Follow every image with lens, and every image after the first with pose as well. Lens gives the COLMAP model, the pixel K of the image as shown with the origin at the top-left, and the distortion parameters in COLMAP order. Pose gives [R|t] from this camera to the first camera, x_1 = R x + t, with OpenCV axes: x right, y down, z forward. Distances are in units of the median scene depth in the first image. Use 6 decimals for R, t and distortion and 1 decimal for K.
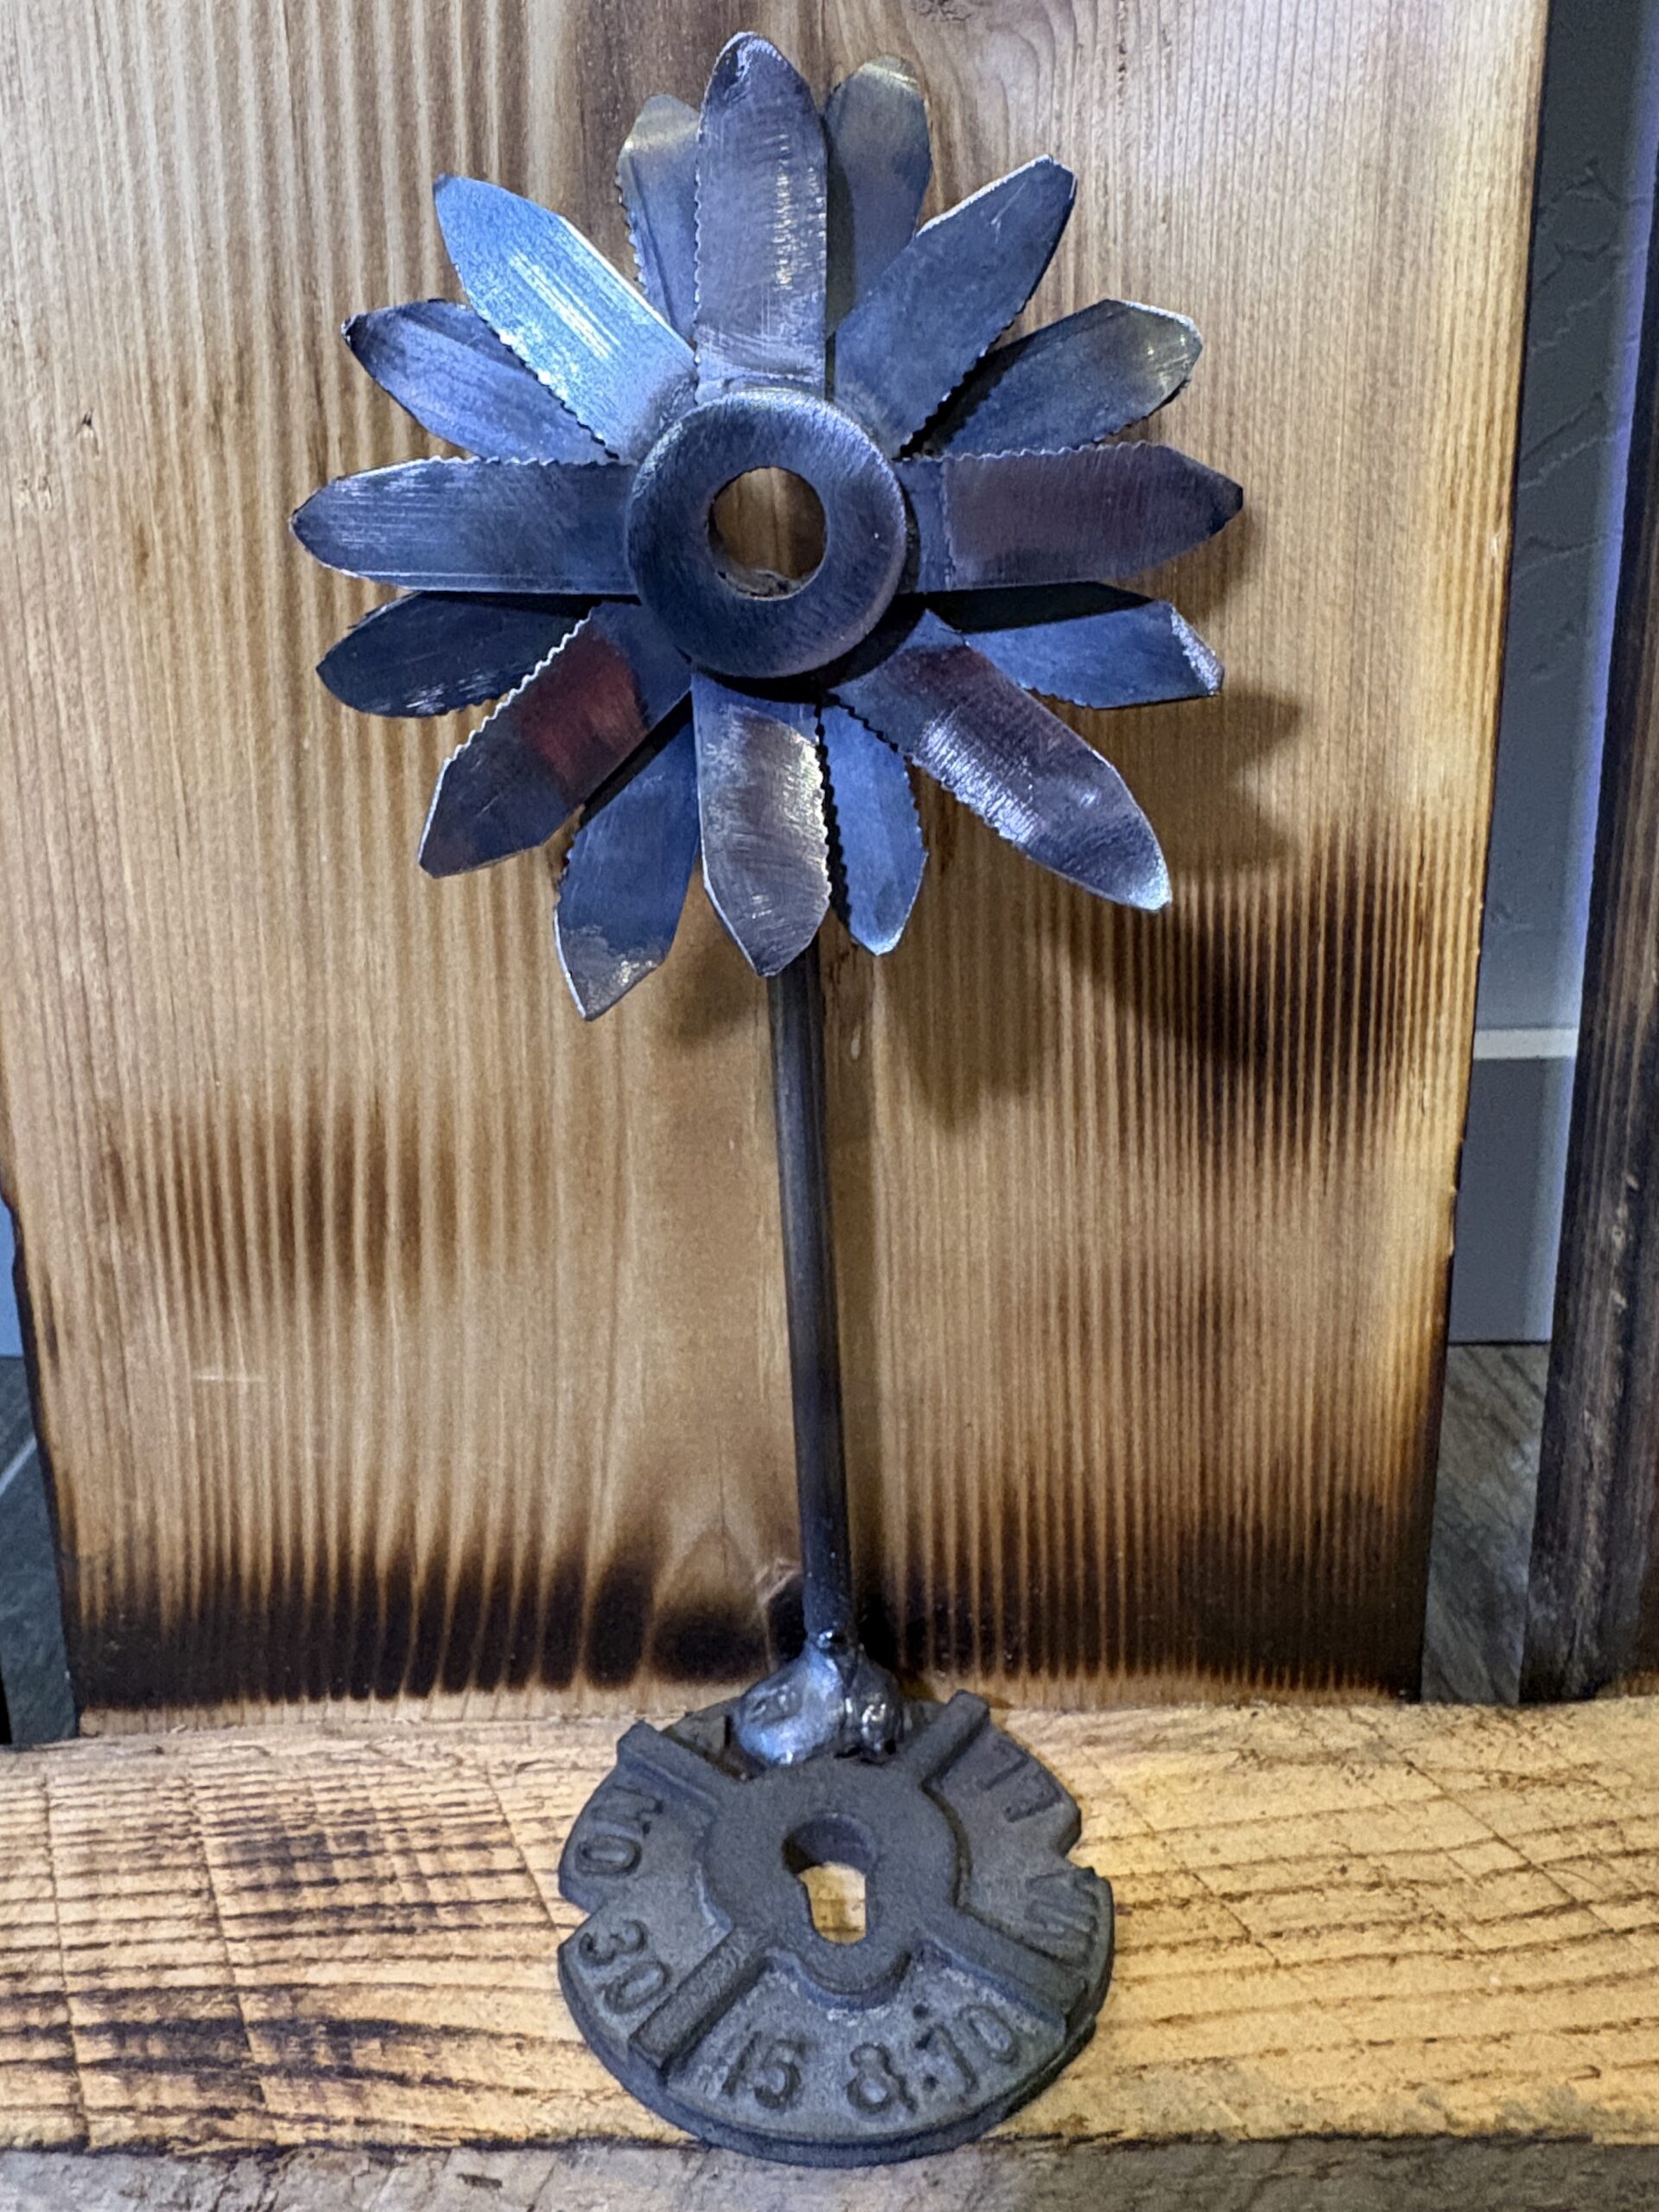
lens RADIAL K [[1632.6, 0, 824.5], [0, 1632.6, 973.6], [0, 0, 1]] dist [-0.002177, 0.002714]
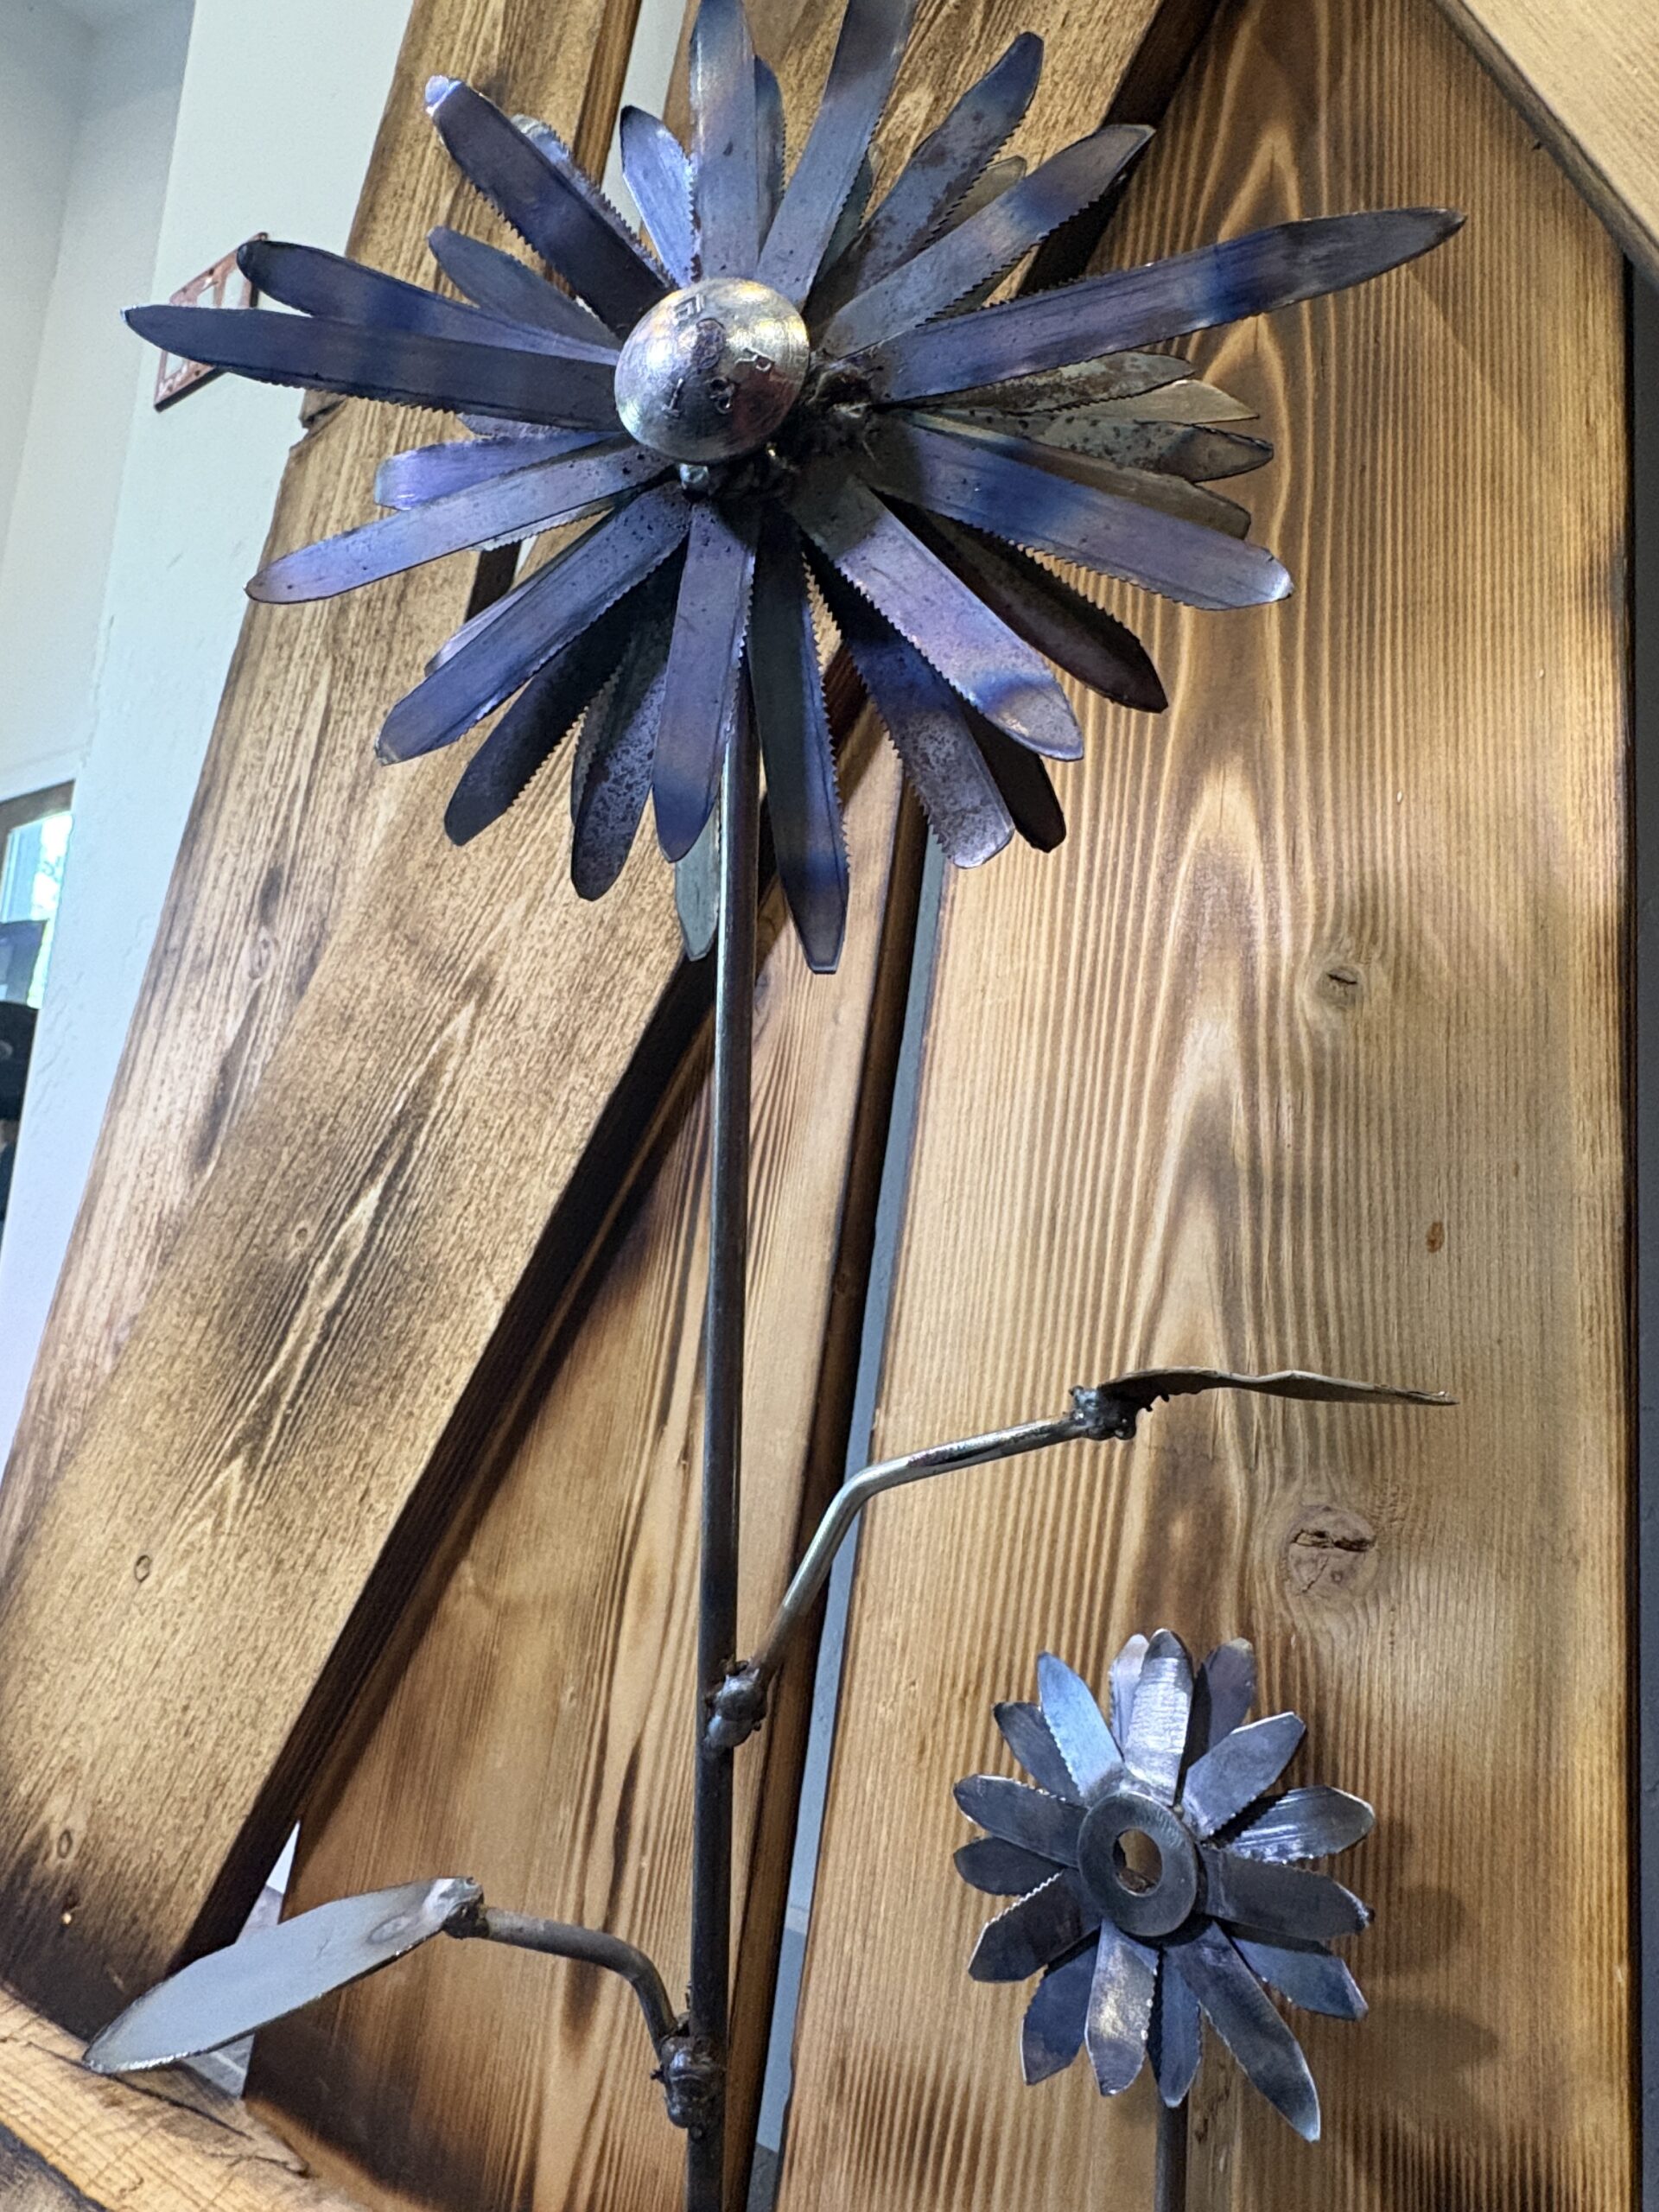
lens RADIAL K [[1632.6, 0, 824.5], [0, 1632.6, 973.6], [0, 0, 1]] dist [-0.002177, 0.002714]
pose [[0.802904, -0.002327, -0.596104, 0.802496], [-0.283504, 0.878170, -0.385284, -0.308197], [0.524377, 0.478344, 0.704426, -1.125044]]
